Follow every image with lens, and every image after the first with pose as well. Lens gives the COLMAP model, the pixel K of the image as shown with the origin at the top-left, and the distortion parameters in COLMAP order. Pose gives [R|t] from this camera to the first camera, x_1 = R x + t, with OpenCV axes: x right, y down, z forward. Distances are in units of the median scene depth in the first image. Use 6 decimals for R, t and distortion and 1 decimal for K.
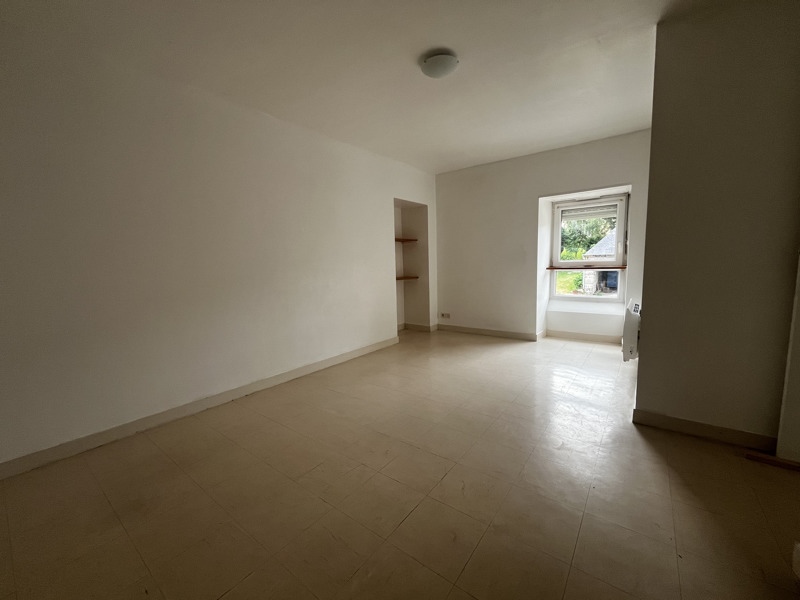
lens RADIAL K [[320.4, 0, 398.4], [0, 320.4, 300.5], [0, 0, 1]] dist [-0.001420, -0.000681]
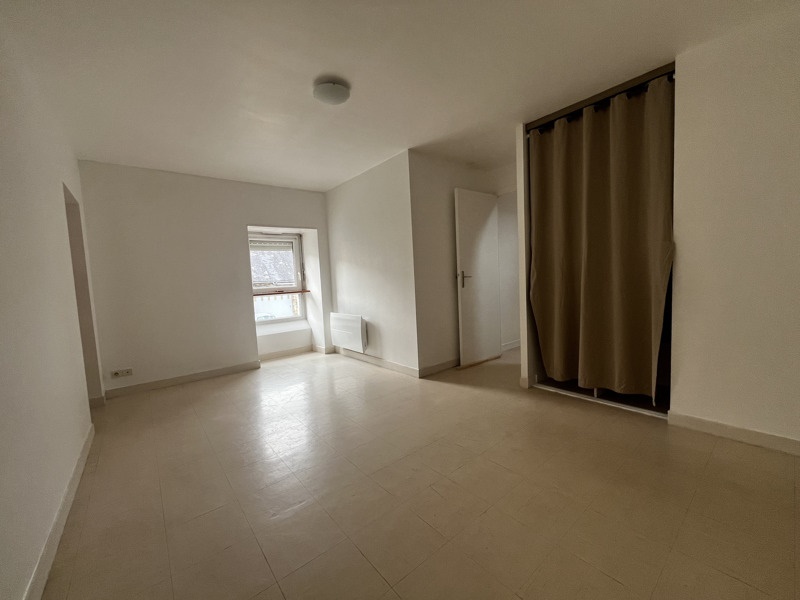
lens RADIAL K [[320.4, 0, 397.9], [0, 320.4, 300.7], [0, 0, 1]] dist [-0.001420, -0.000681]
pose [[0.241644, -0.057317, 0.968671, -0.444159], [0.158652, 0.987155, 0.018834, -0.030401], [-0.957308, 0.149130, 0.247634, 0.330026]]
